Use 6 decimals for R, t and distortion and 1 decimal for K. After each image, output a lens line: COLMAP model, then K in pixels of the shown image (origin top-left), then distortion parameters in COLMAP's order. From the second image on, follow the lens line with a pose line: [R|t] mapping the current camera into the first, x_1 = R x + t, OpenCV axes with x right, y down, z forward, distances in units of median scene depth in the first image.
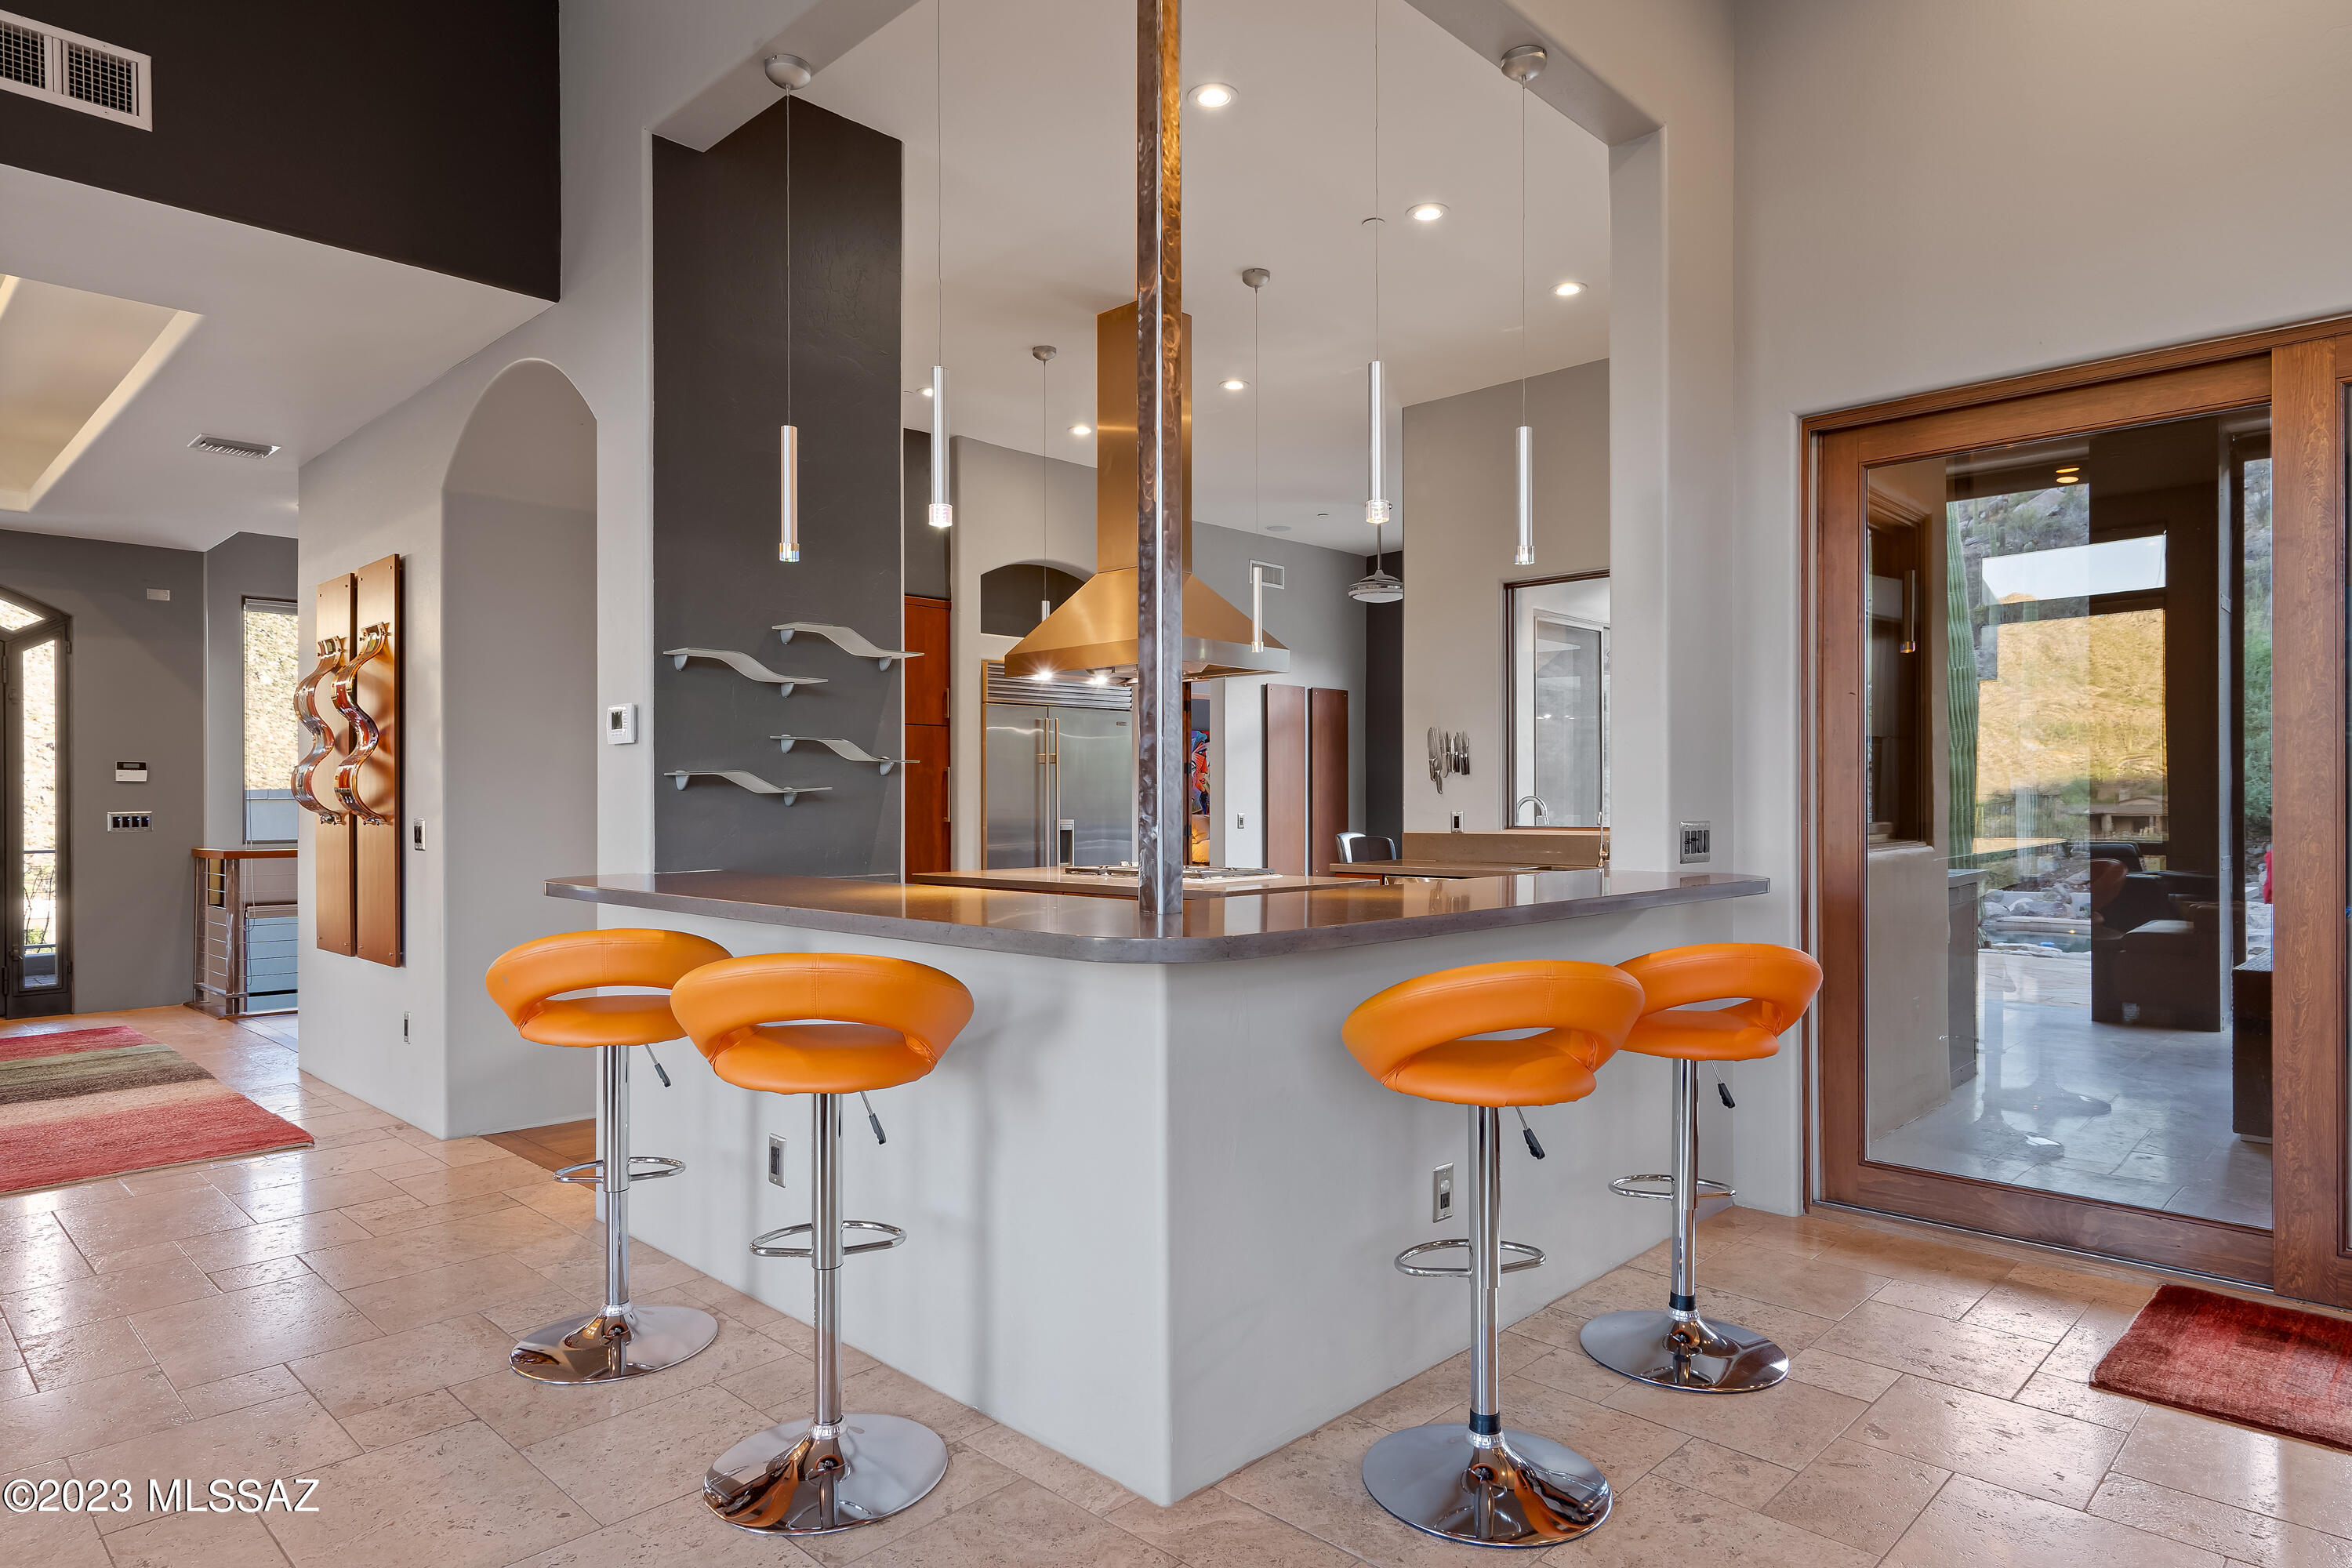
lens RADIAL K [[1375.1, 0, 1176.0], [0, 1375.1, 784.0], [0, 0, 1]] dist [0.025060, -0.000342]
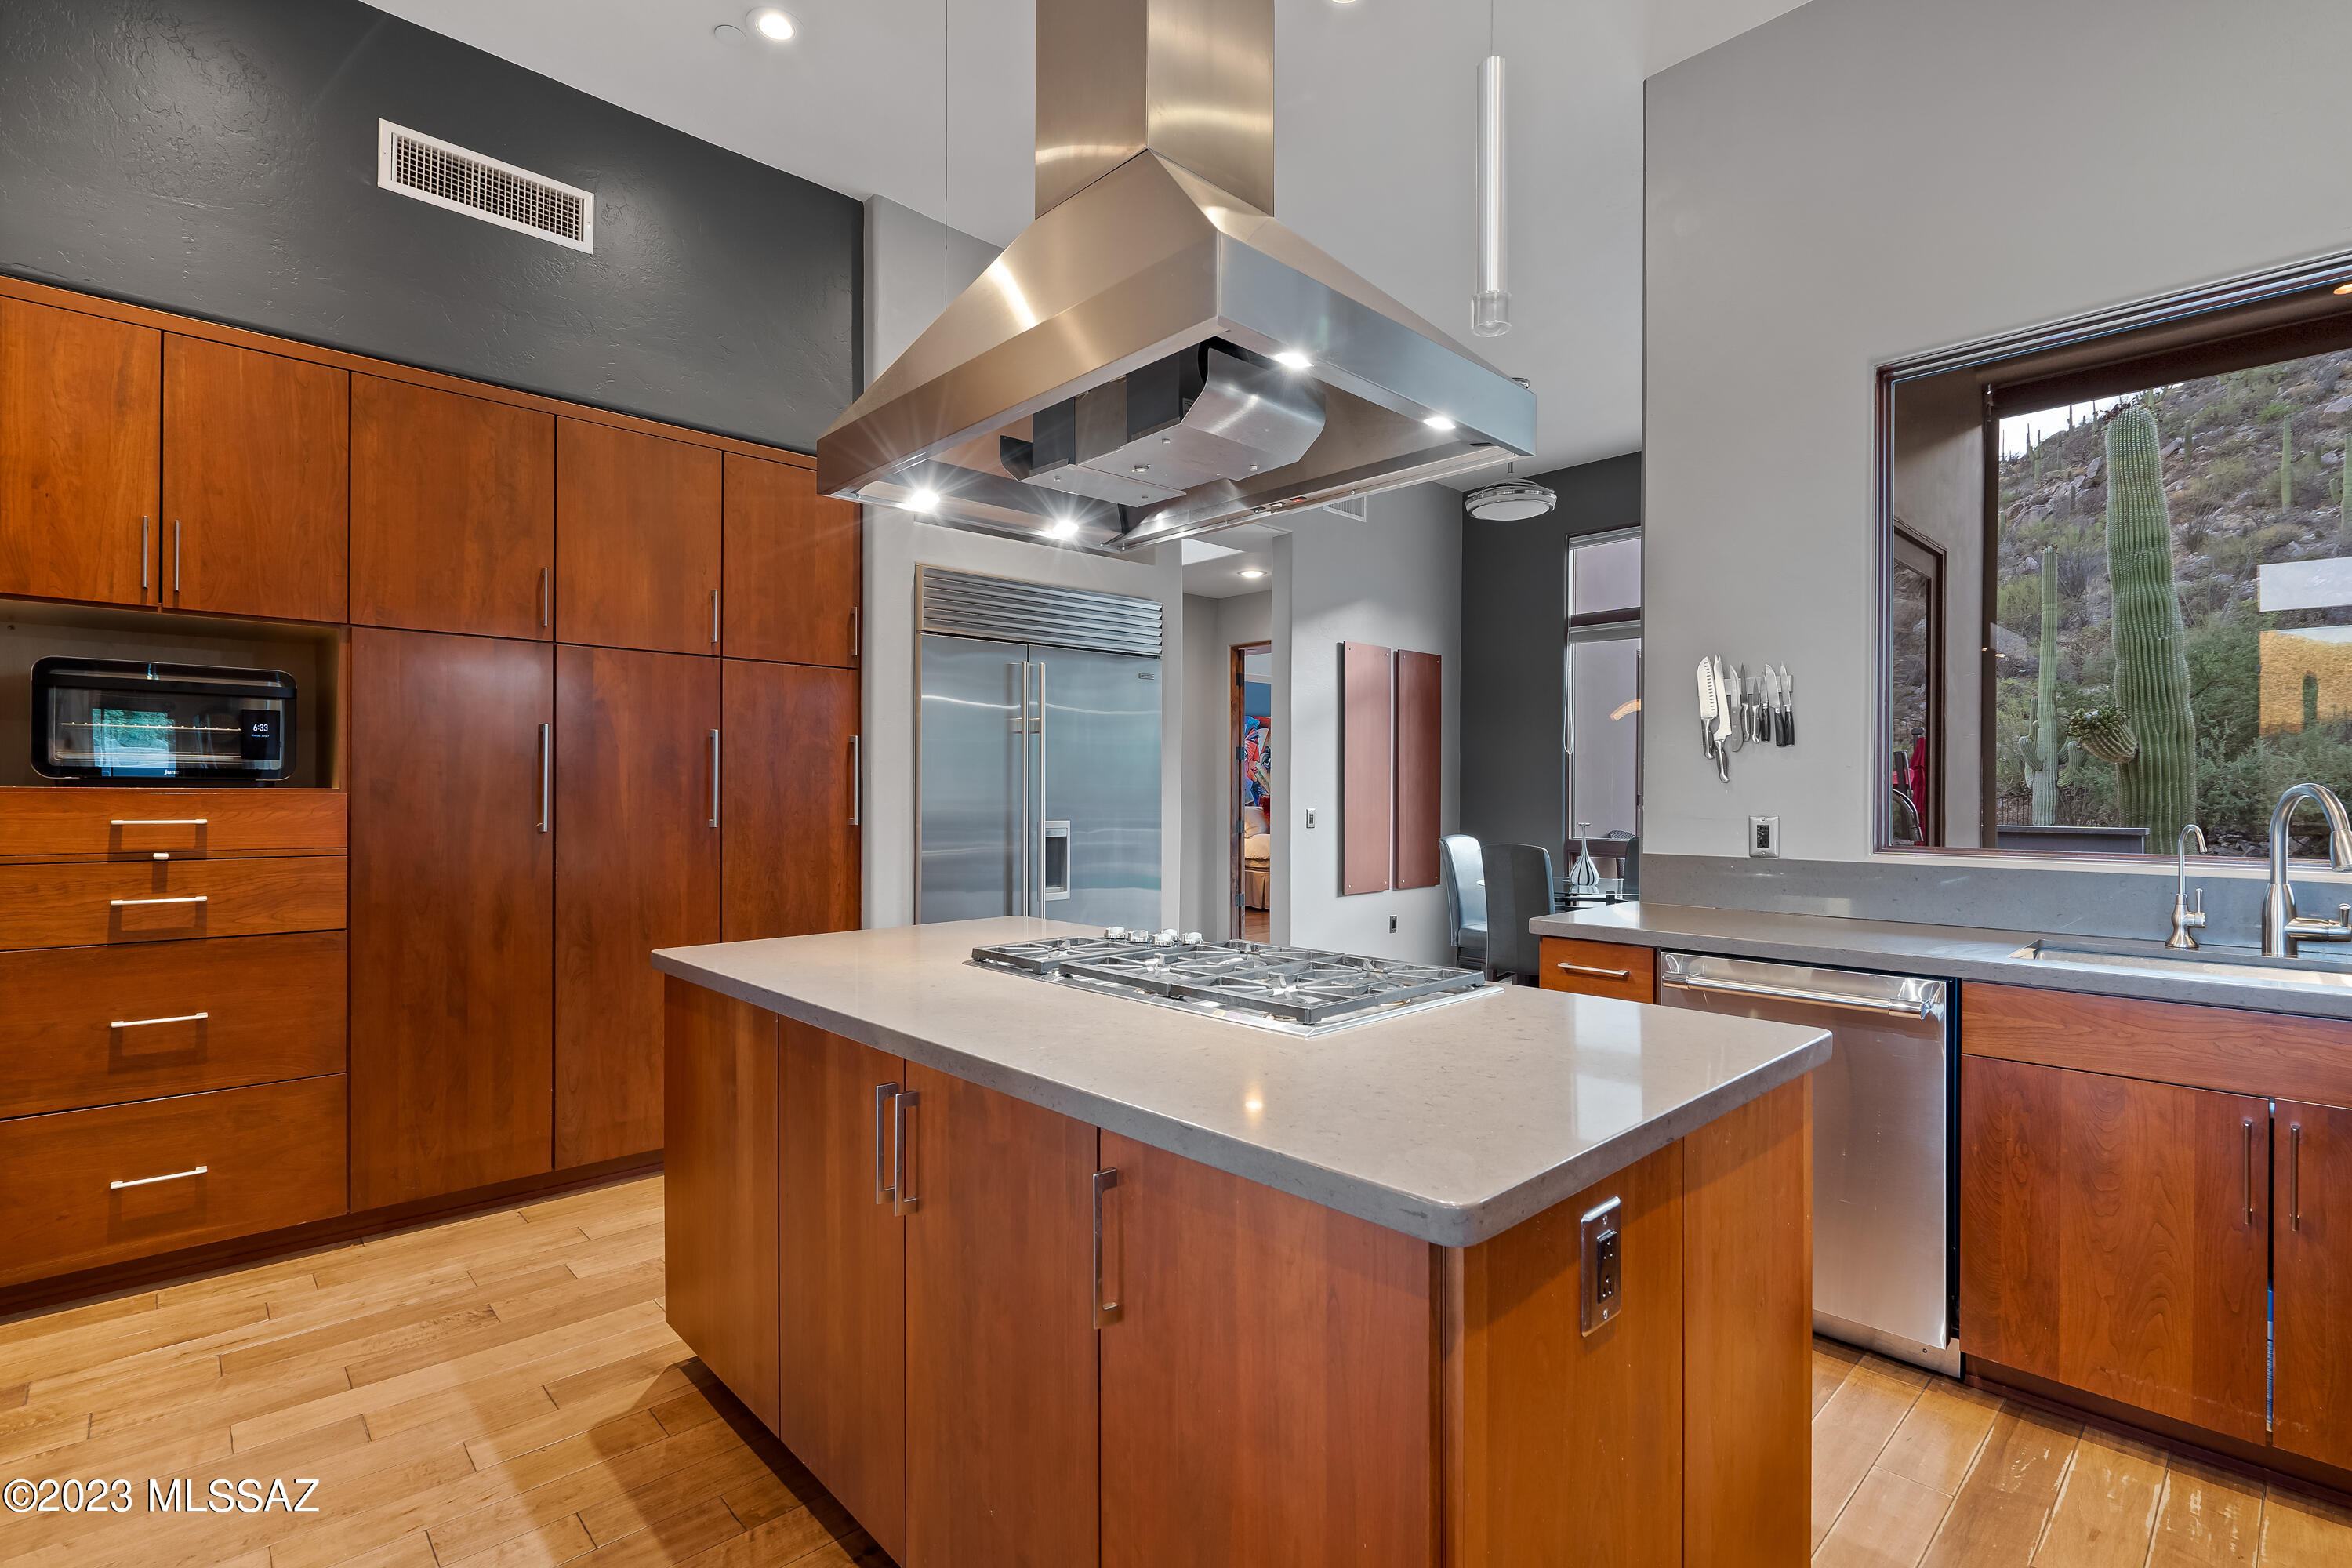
lens RADIAL K [[1106.2, 0, 1158.0], [0, 1106.2, 786.2], [0, 0, 1]] dist [-0.004115, -0.000030]
pose [[0.998093, 0.006123, -0.061417, -0.000105], [-0.005626, 0.999950, 0.008258, 0.005708], [0.061465, -0.007896, 0.998078, 0.513490]]
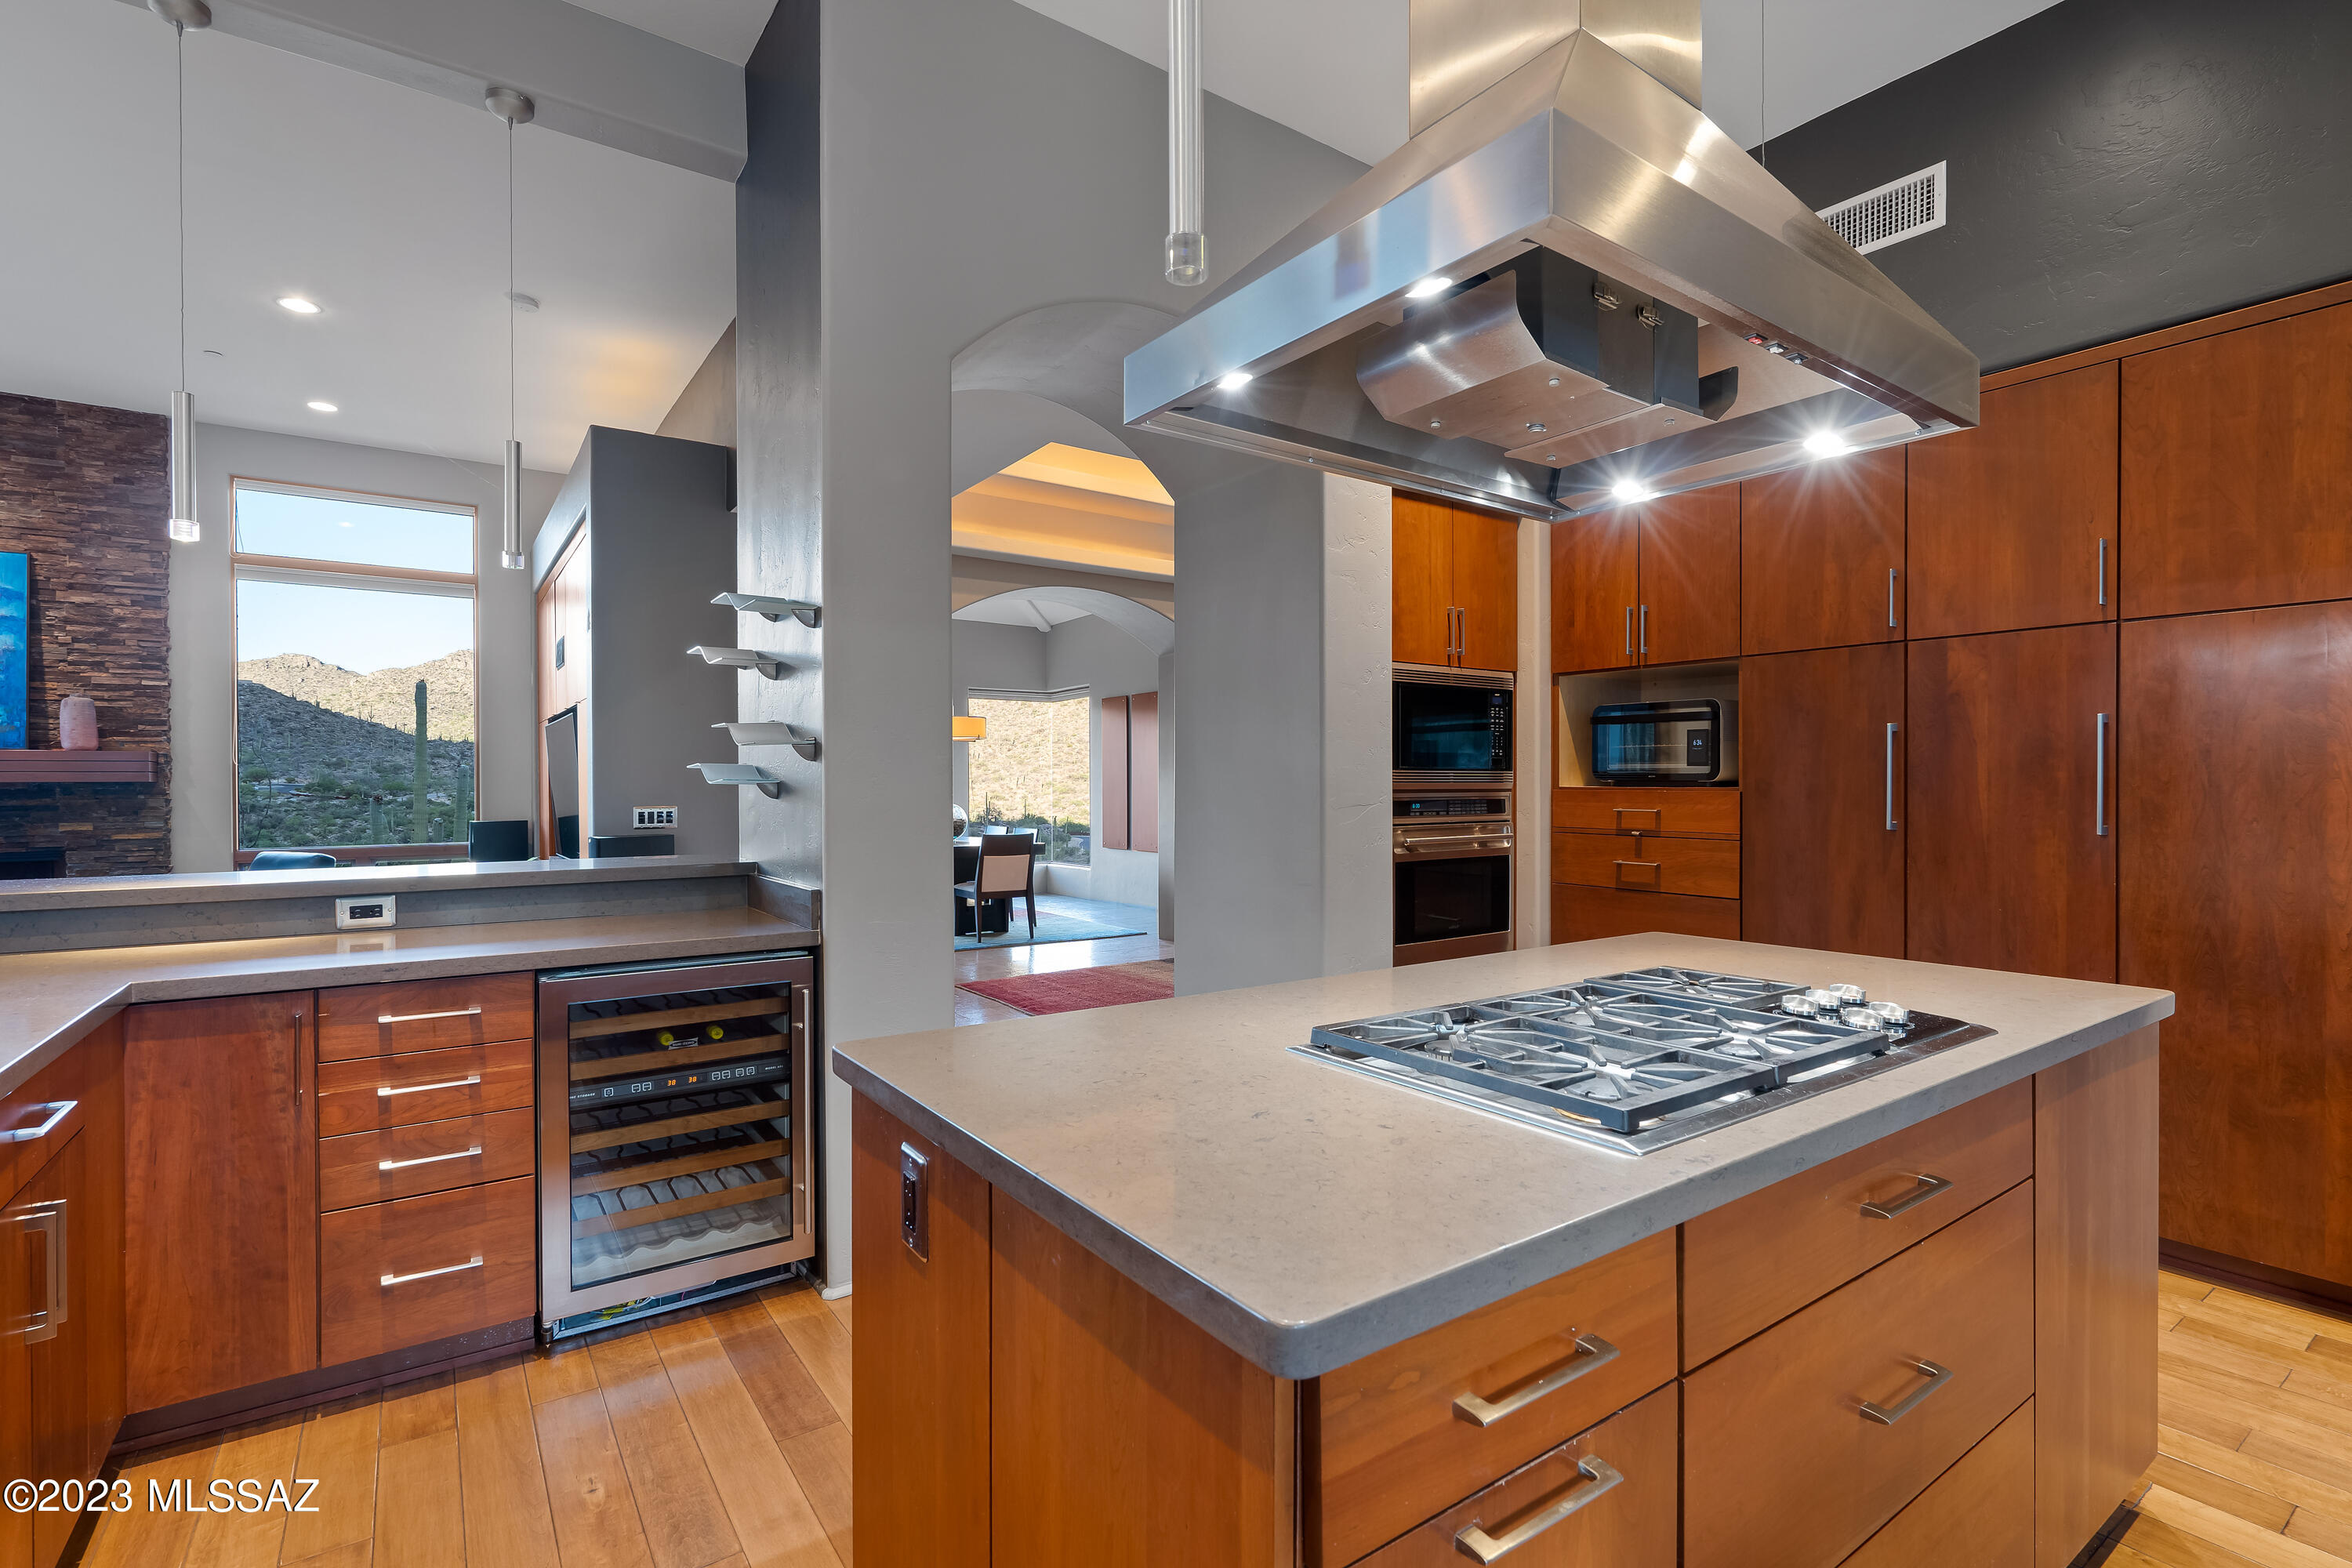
lens RADIAL K [[1099.0, 0, 1188.7], [0, 1099.0, 813.8], [0, 0, 1]] dist [-0.000485, 0.000285]
pose [[-0.184898, 0.030134, -0.982296, 0.201289], [0.013161, 0.999516, 0.028185, 0.006128], [0.982670, -0.007717, -0.185205, 0.725234]]
